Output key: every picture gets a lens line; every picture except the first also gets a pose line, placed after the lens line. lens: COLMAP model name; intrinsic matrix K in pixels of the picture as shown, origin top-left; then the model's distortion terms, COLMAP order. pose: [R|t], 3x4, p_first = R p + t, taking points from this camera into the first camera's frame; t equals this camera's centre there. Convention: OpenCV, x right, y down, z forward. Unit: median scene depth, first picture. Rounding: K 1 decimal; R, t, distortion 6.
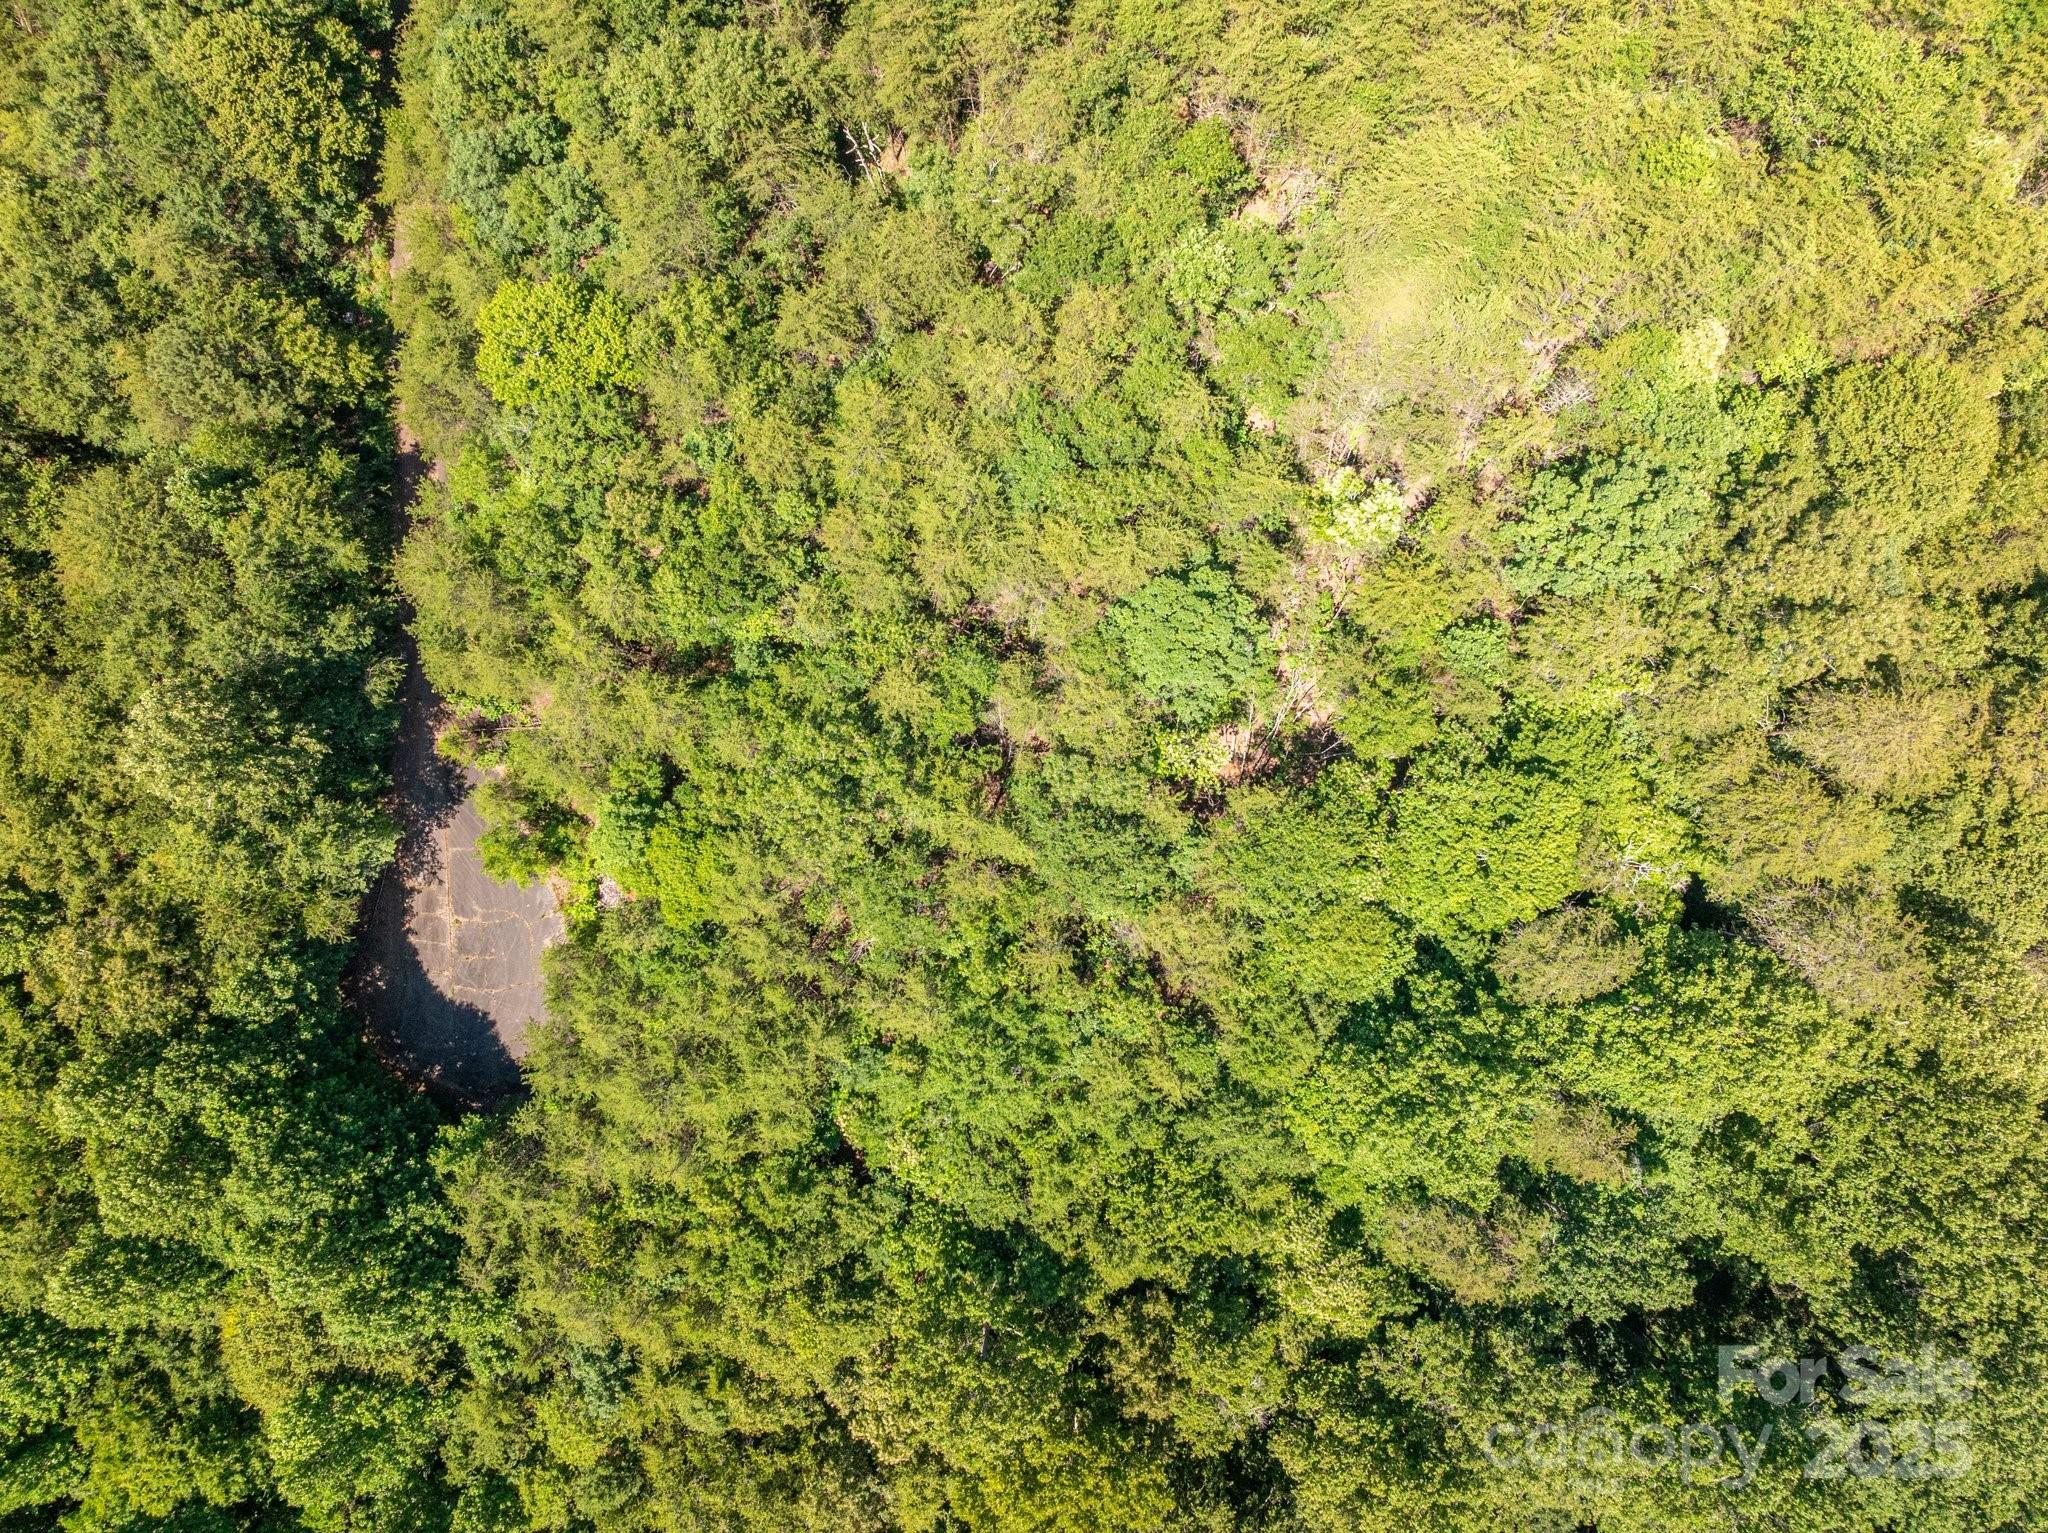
lens RADIAL K [[1426.6, 0, 1024.0], [0, 1426.6, 766.5], [0, 0, 1]] dist [-0.067438, 0.036625]
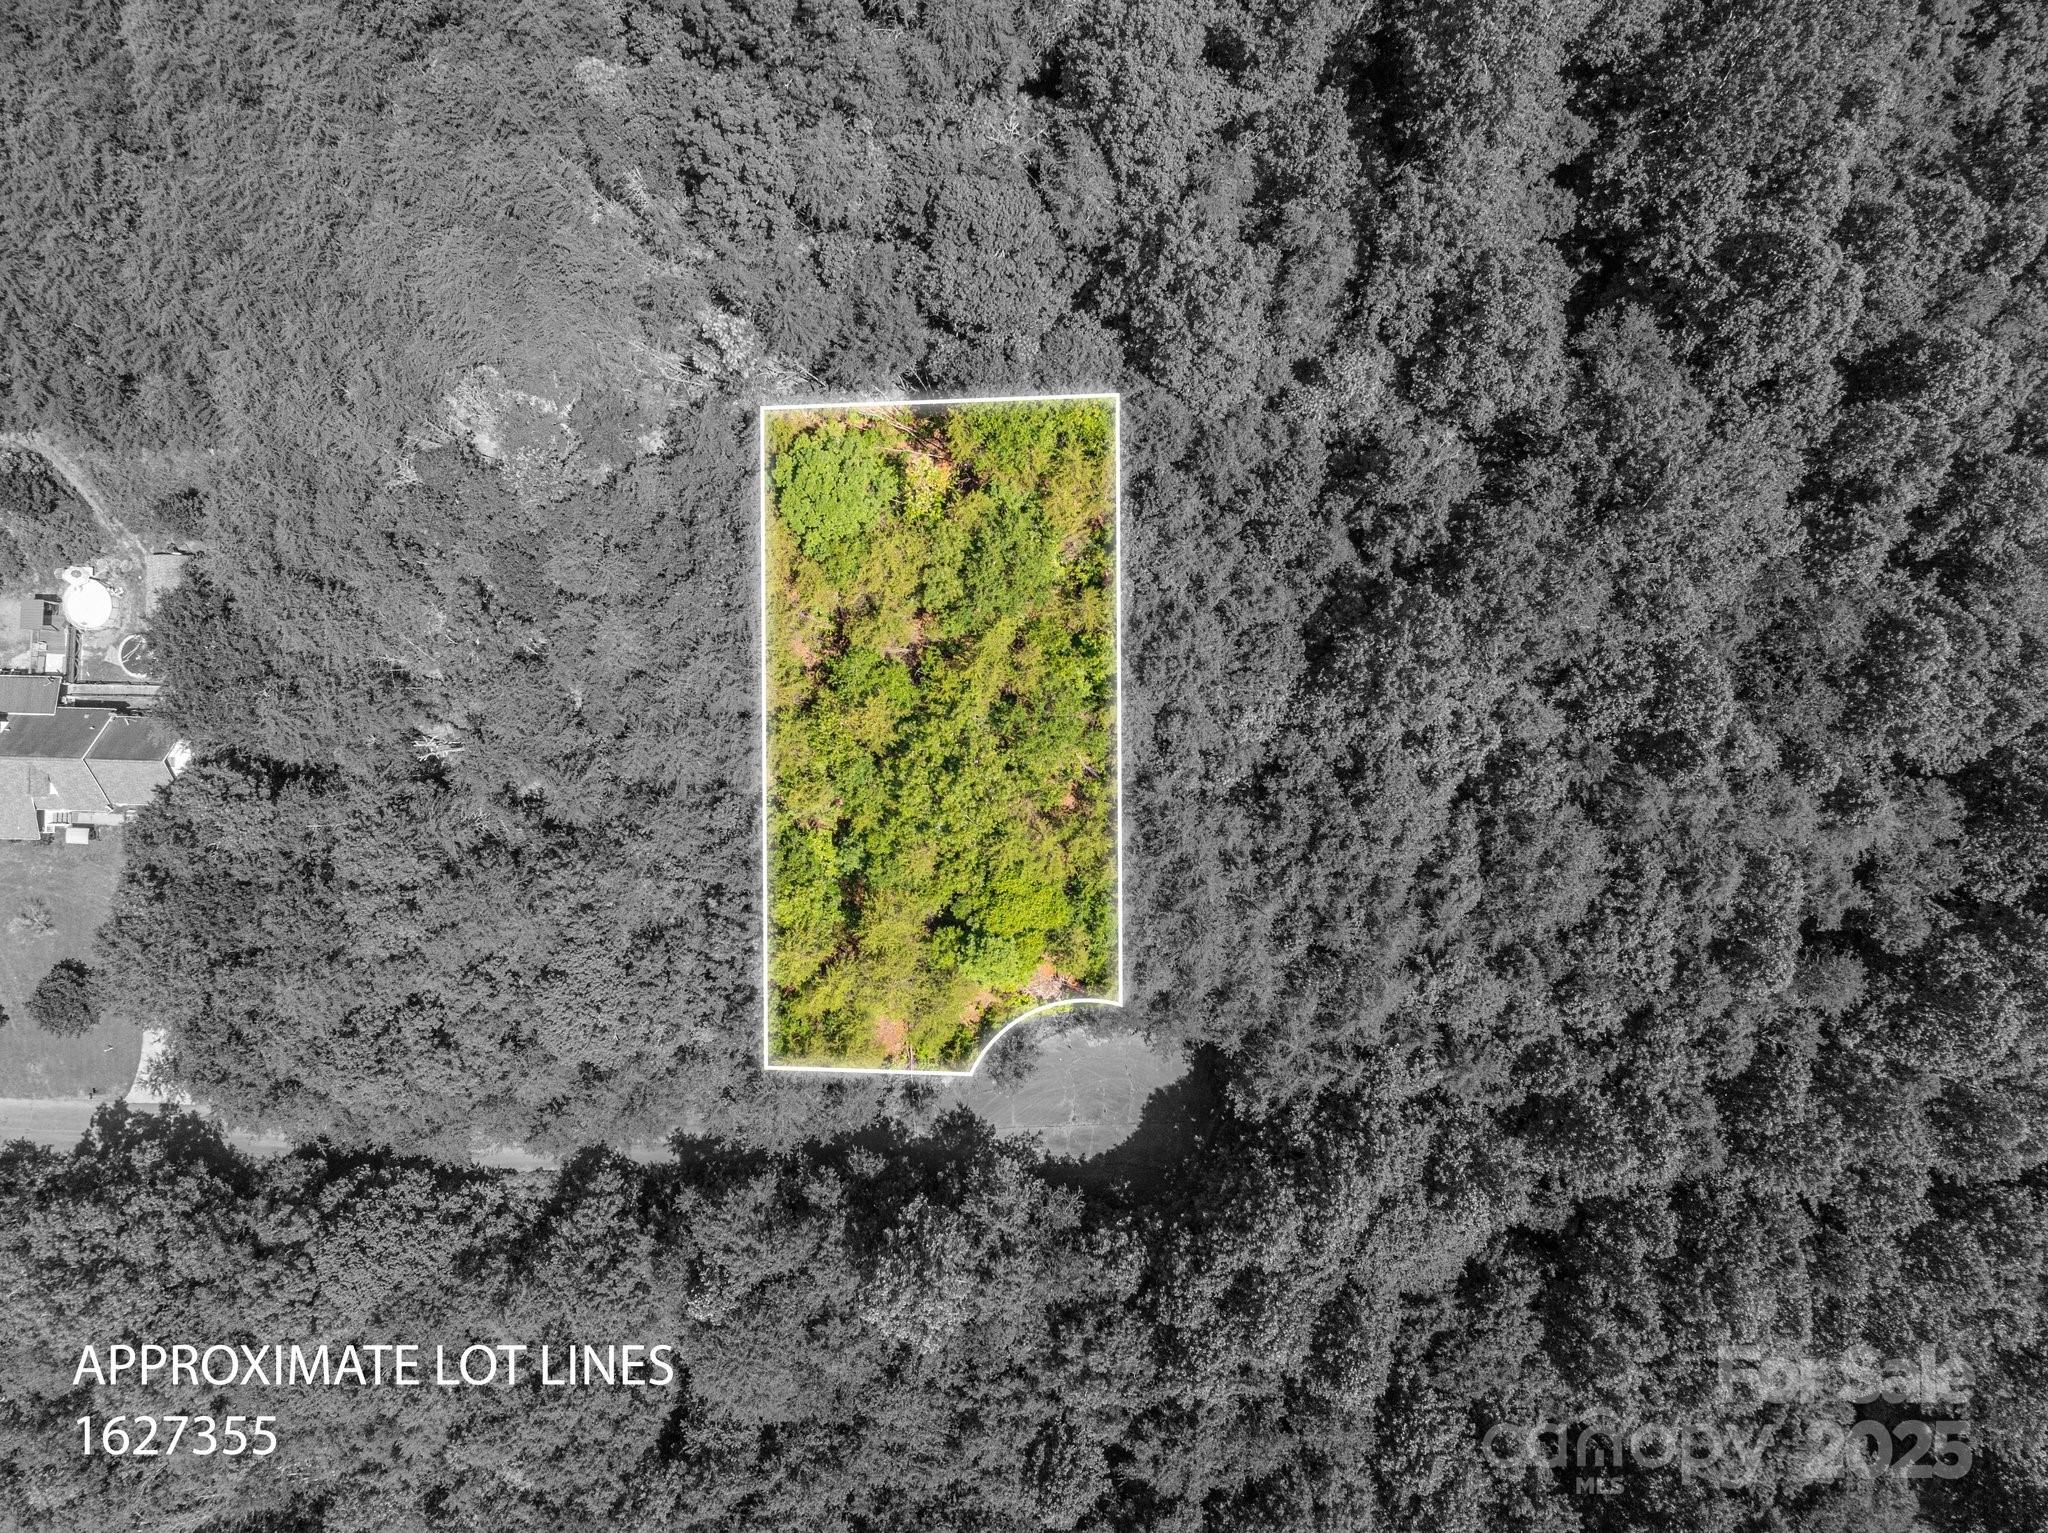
lens RADIAL K [[1408.9, 0, 1037.6], [0, 1408.9, 764.4], [0, 0, 1]] dist [-0.043654, 0.002009]
pose [[0.000824, -0.999971, 0.007623, -0.130276], [0.999768, 0.000988, 0.021532, 0.063256], [-0.021539, 0.007603, 0.999739, -0.230388]]
